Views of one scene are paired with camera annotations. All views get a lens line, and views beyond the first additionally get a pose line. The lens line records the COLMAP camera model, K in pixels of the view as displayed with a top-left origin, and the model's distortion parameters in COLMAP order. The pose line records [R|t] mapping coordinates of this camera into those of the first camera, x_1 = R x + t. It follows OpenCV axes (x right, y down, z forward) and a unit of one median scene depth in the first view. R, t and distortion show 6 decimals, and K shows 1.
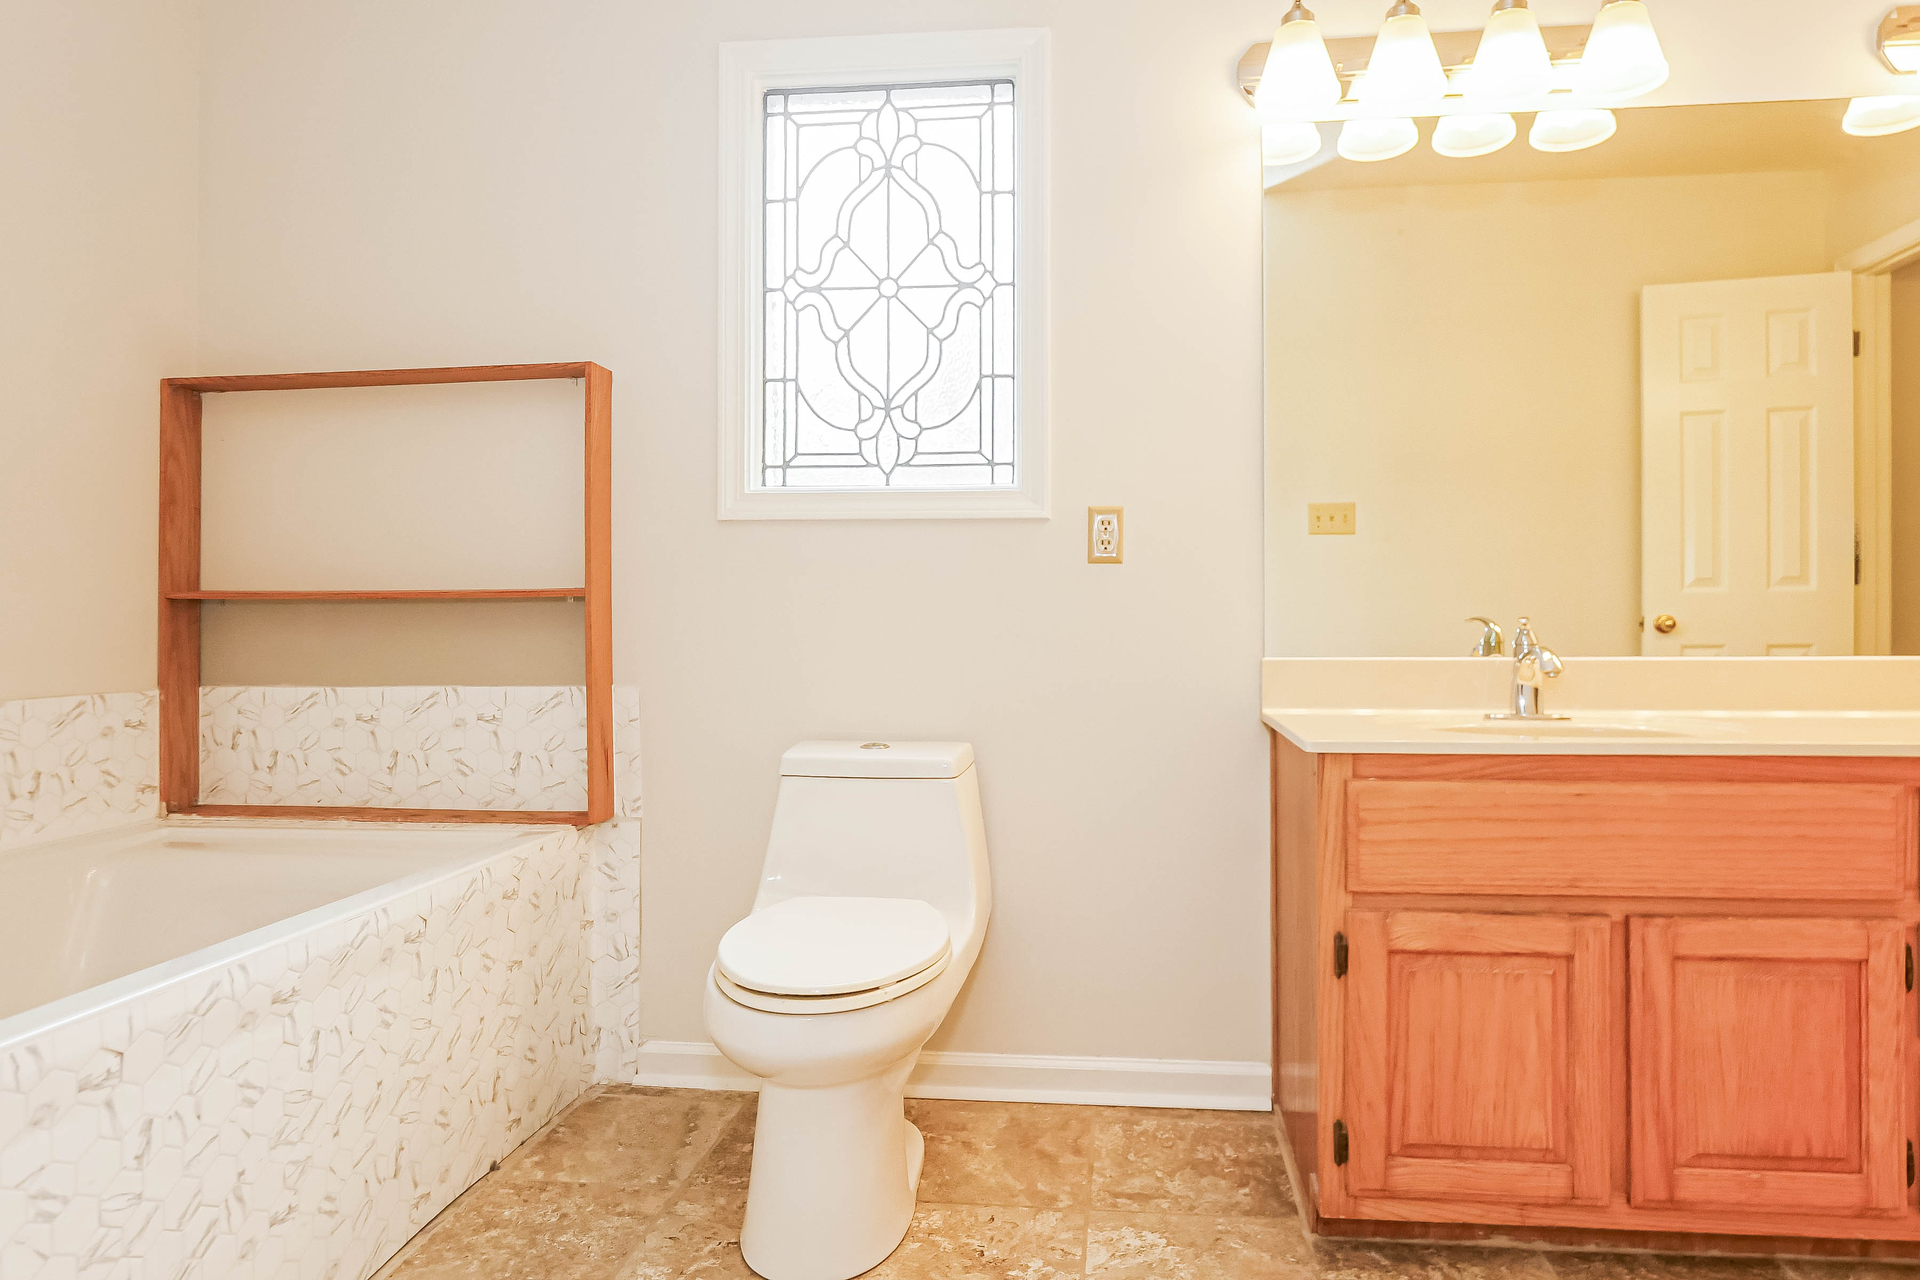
lens RADIAL K [[1131.1, 0, 962.0], [0, 1131.1, 631.3], [0, 0, 1]] dist [-0.003894, -0.008291]
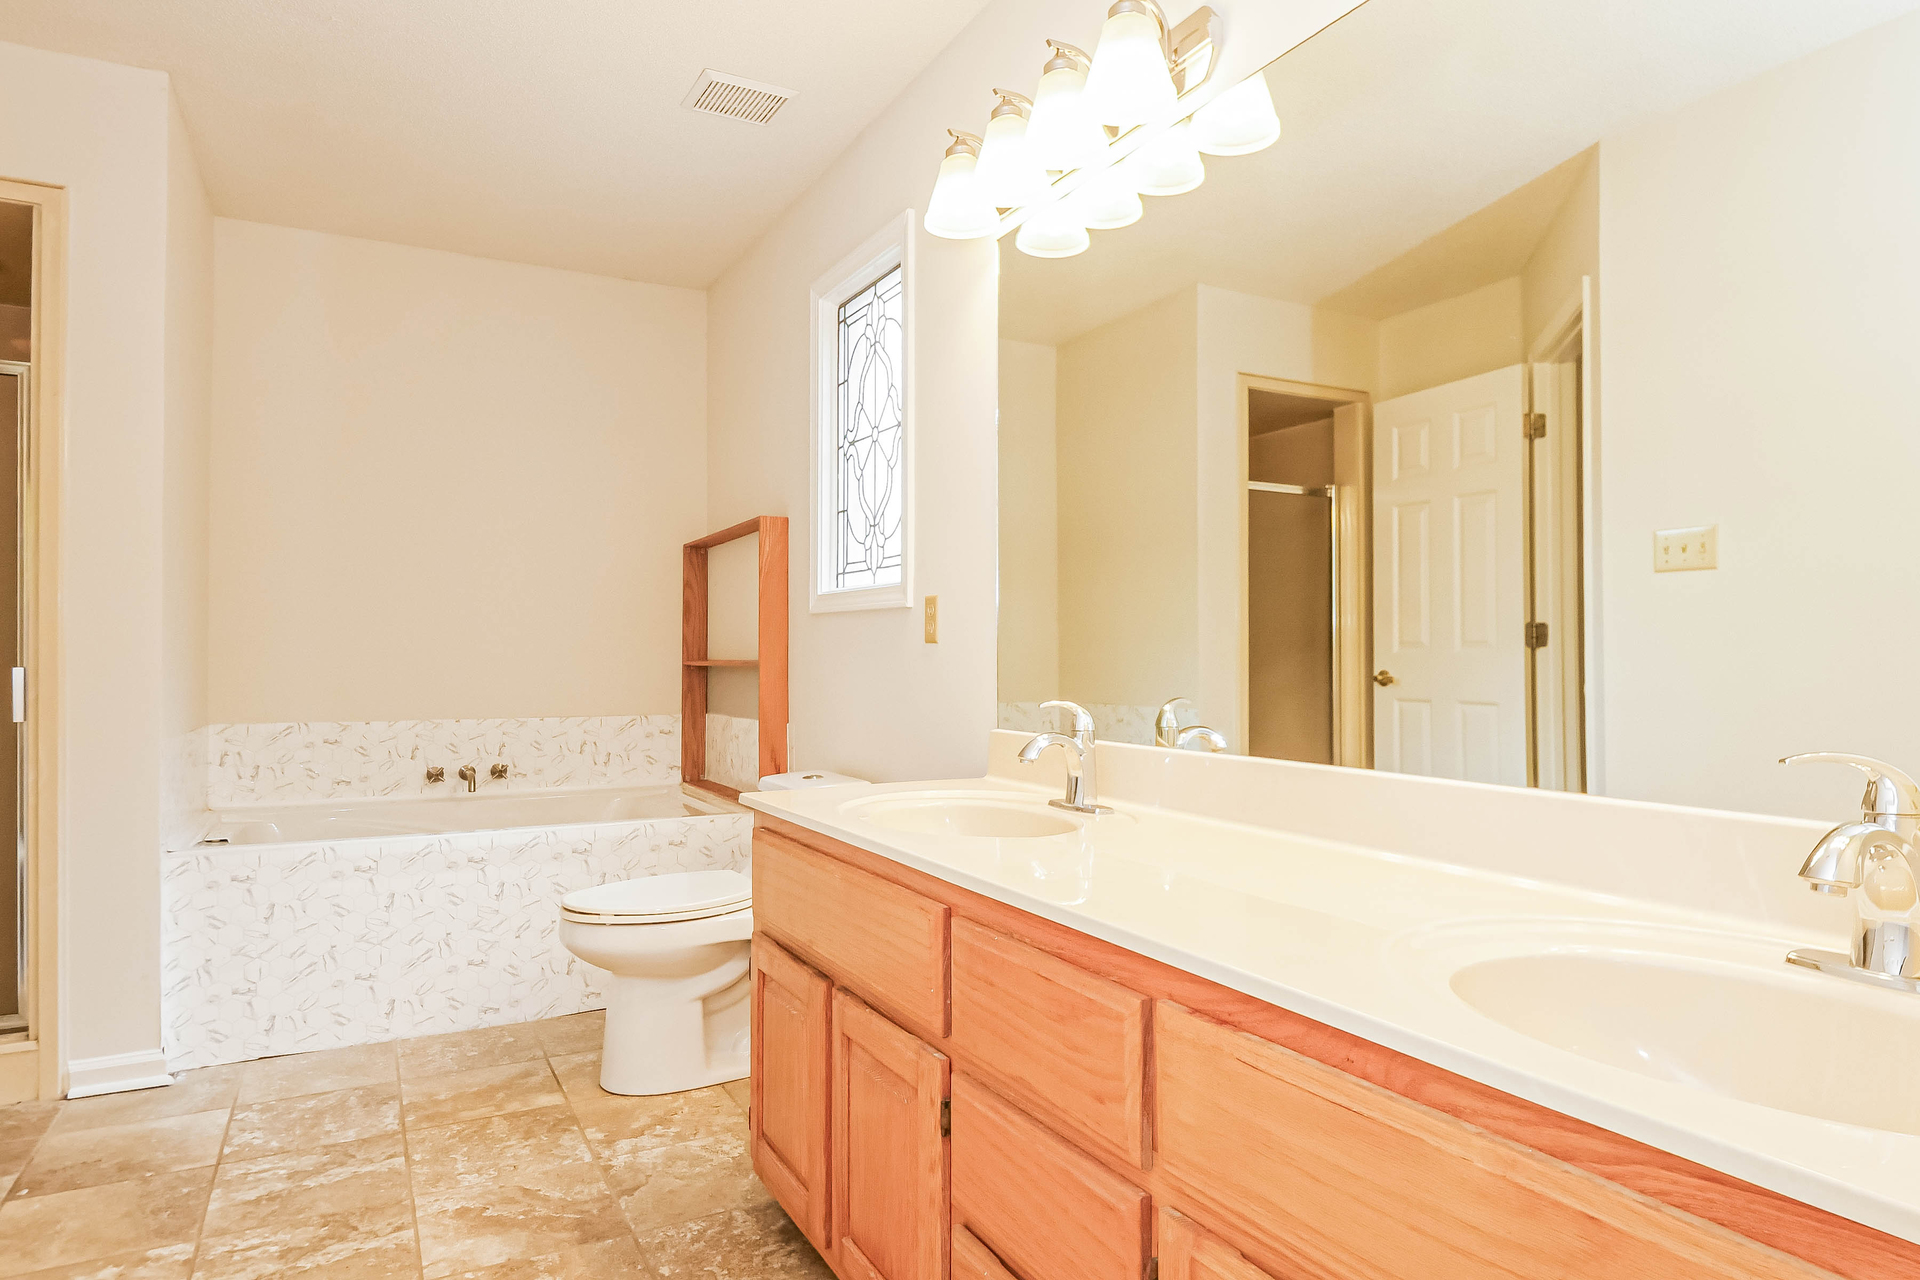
lens RADIAL K [[1131.1, 0, 1032.2], [0, 1131.1, 661.0], [0, 0, 1]] dist [-0.003894, -0.008291]
pose [[0.593384, 0.004316, -0.804908, 1.111685], [-0.006812, 0.999977, 0.000341, -0.039848], [0.804891, 0.005281, 0.593399, 0.363510]]
